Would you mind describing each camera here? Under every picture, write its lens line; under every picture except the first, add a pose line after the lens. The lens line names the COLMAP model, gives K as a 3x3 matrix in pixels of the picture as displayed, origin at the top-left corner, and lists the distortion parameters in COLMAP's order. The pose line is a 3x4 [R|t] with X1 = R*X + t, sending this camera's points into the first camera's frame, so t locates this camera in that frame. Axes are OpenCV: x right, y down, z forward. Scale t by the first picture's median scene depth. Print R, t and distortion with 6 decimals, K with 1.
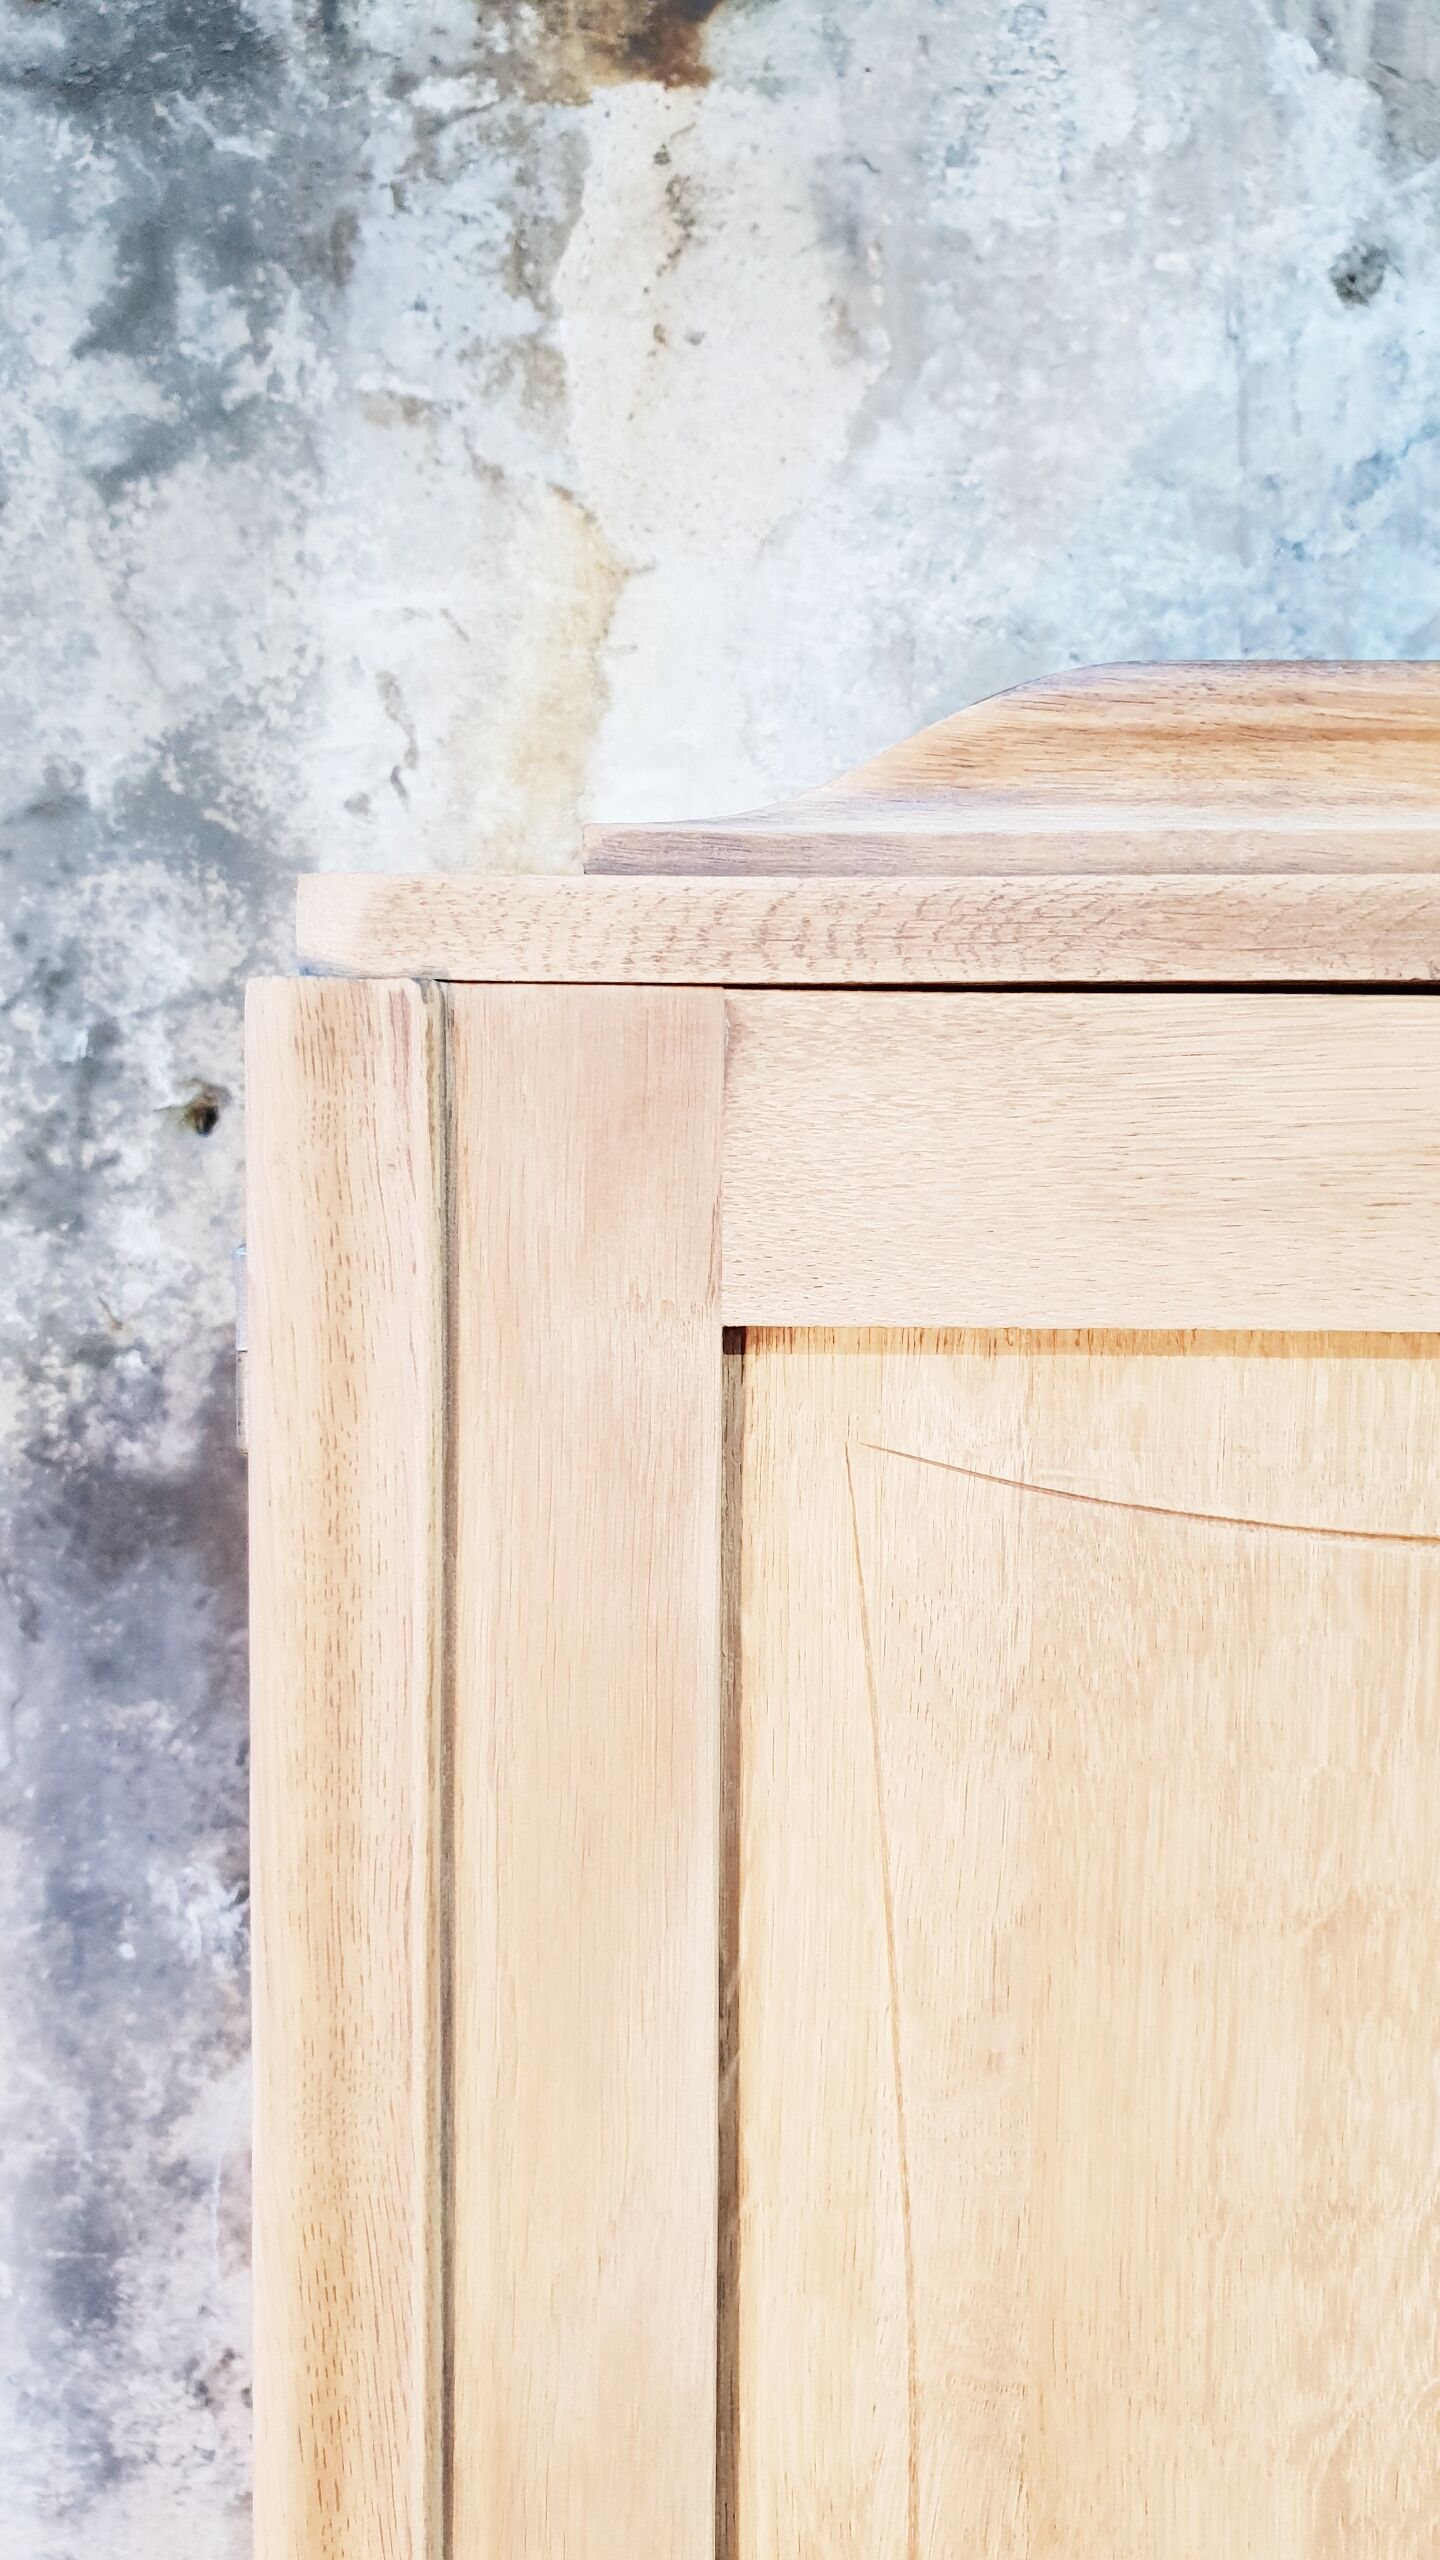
lens RADIAL K [[2009.4, 0, 764.5], [0, 2009.4, 1286.6], [0, 0, 1]] dist [-0.010096, 0.036783]
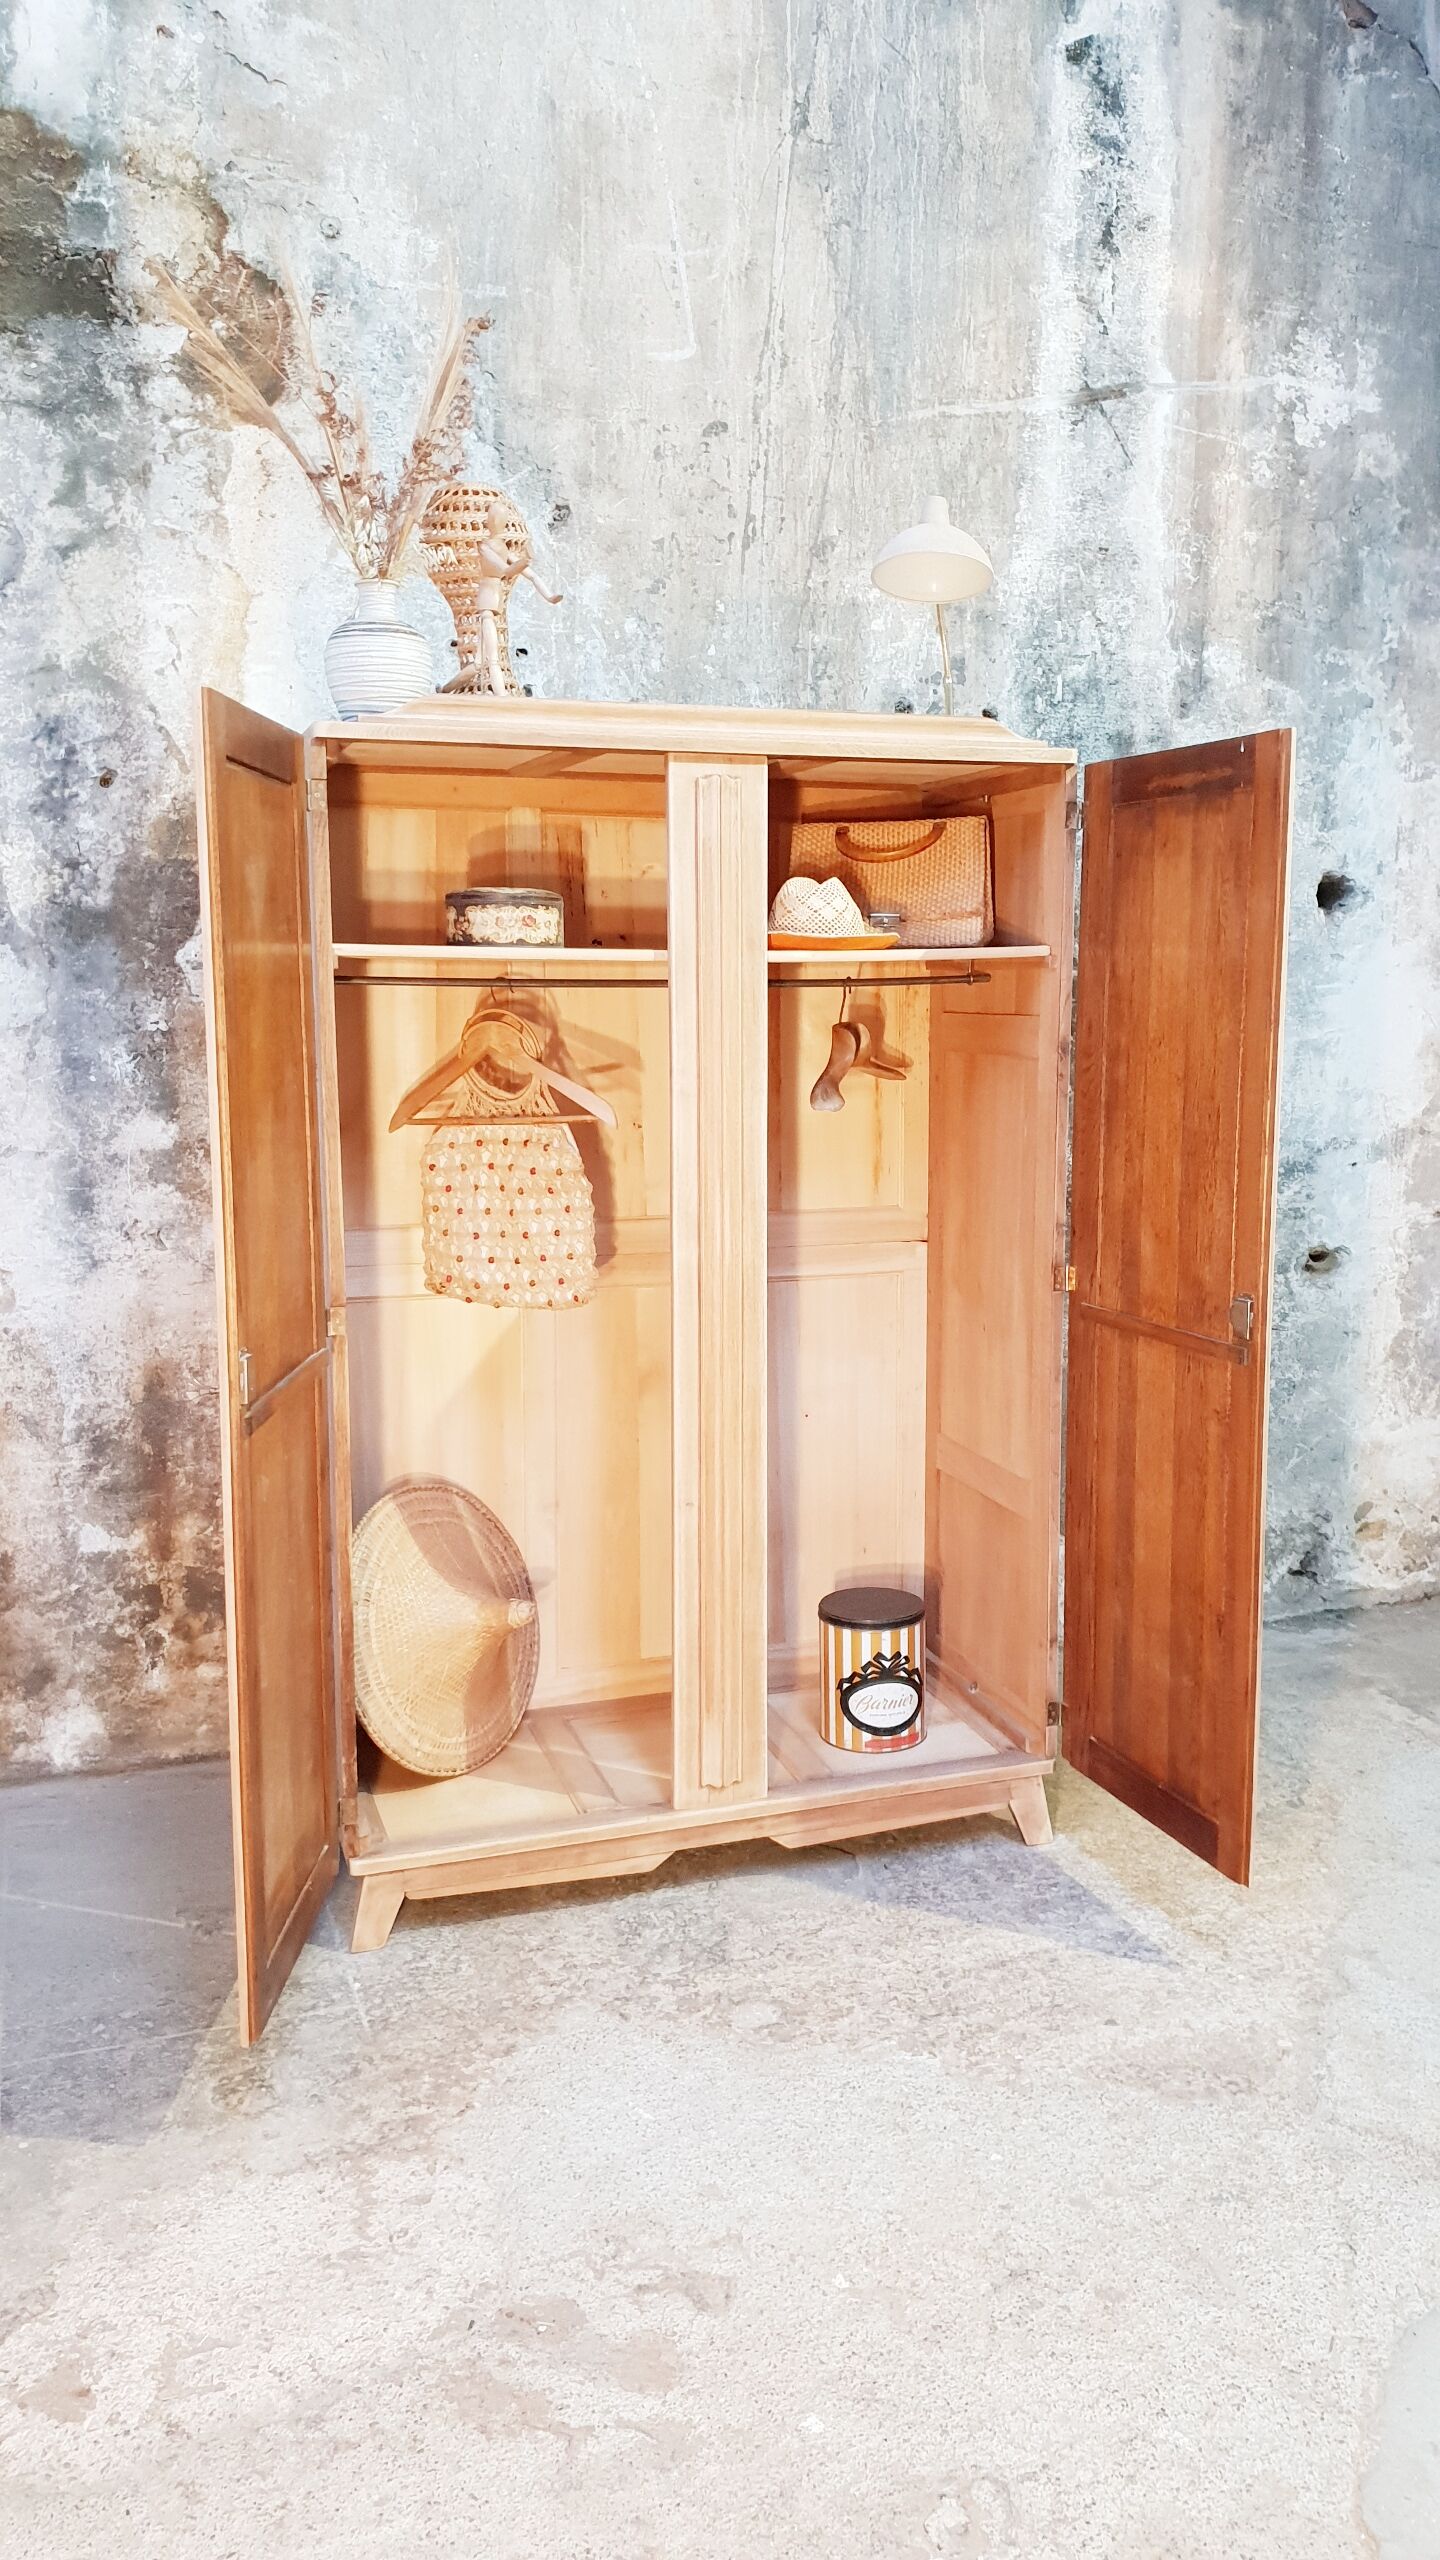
lens RADIAL K [[2009.4, 0, 776.0], [0, 2009.4, 1275.6], [0, 0, 1]] dist [-0.010096, 0.036783]
pose [[0.936076, -0.059067, 0.346804, -0.430596], [0.021389, 0.993536, 0.111484, 0.323044], [-0.351147, -0.096939, 0.931289, -2.108353]]
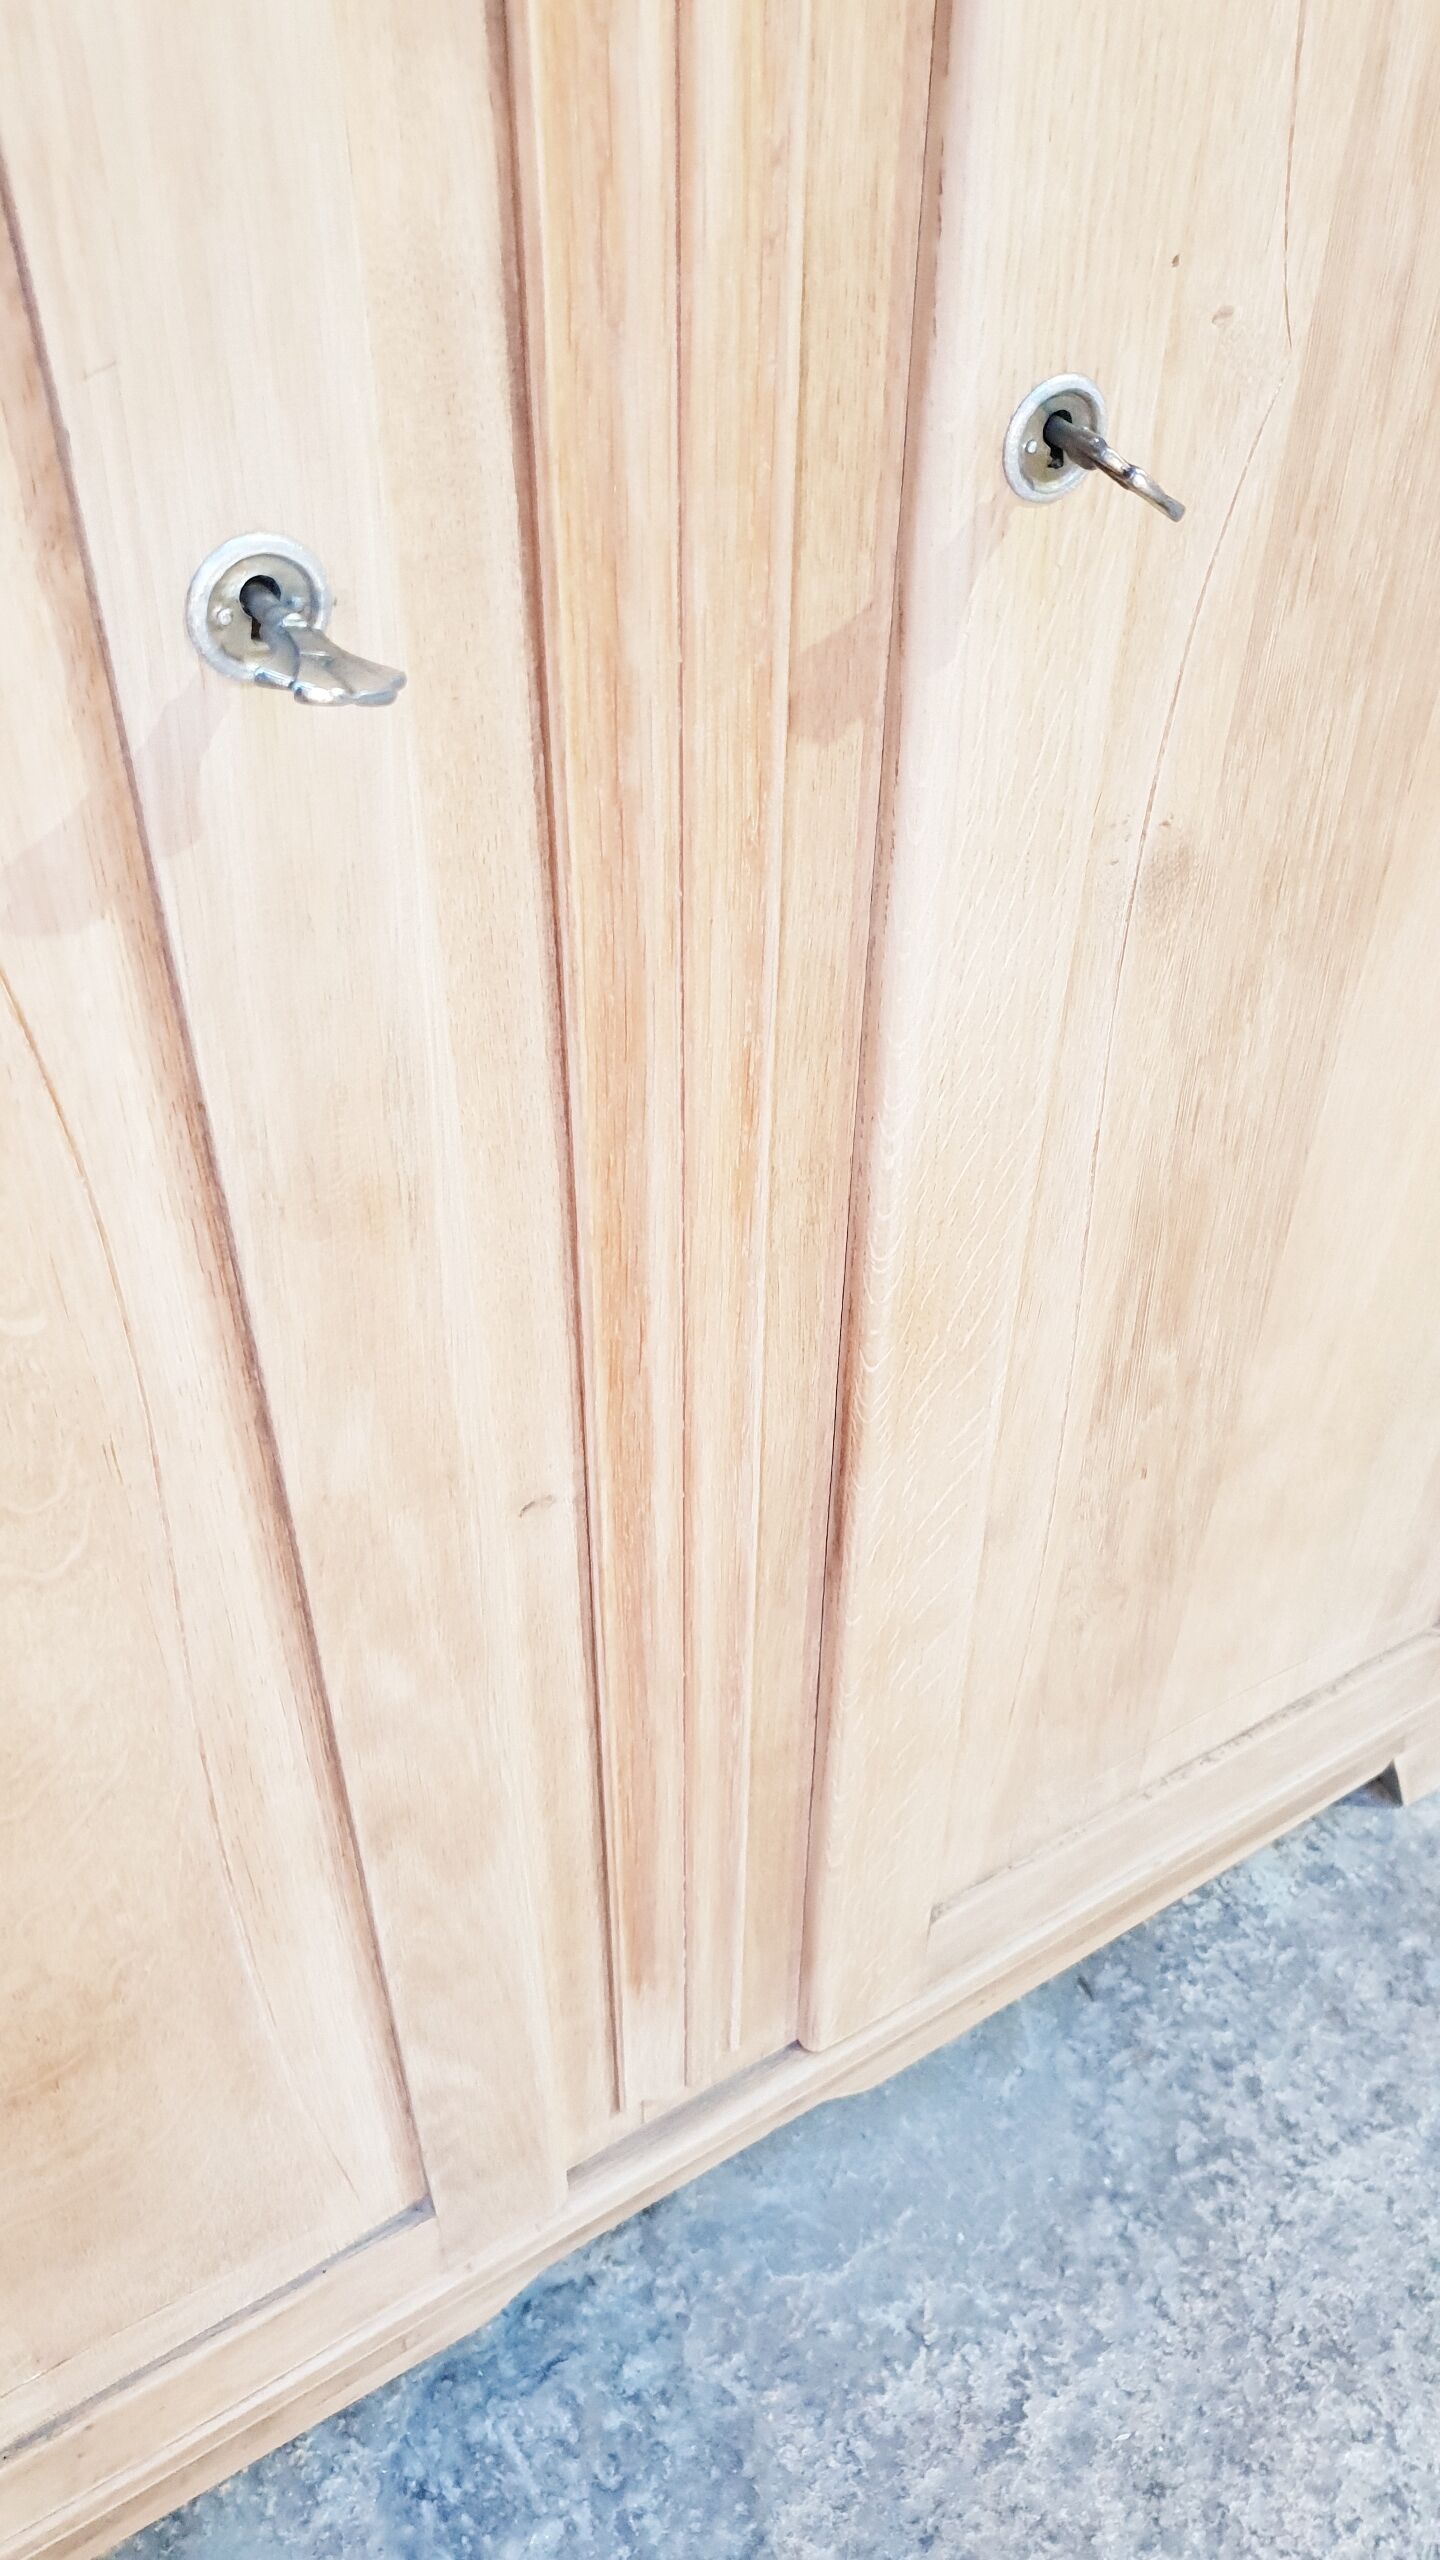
lens RADIAL K [[2009.4, 0, 771.8], [0, 2009.4, 1282.5], [0, 0, 1]] dist [-0.010096, 0.036783]
pose [[0.837648, -0.363926, 0.407314, 0.219283], [0.001329, 0.747063, 0.664752, 0.502952], [-0.546210, -0.556286, 0.626259, 0.040242]]
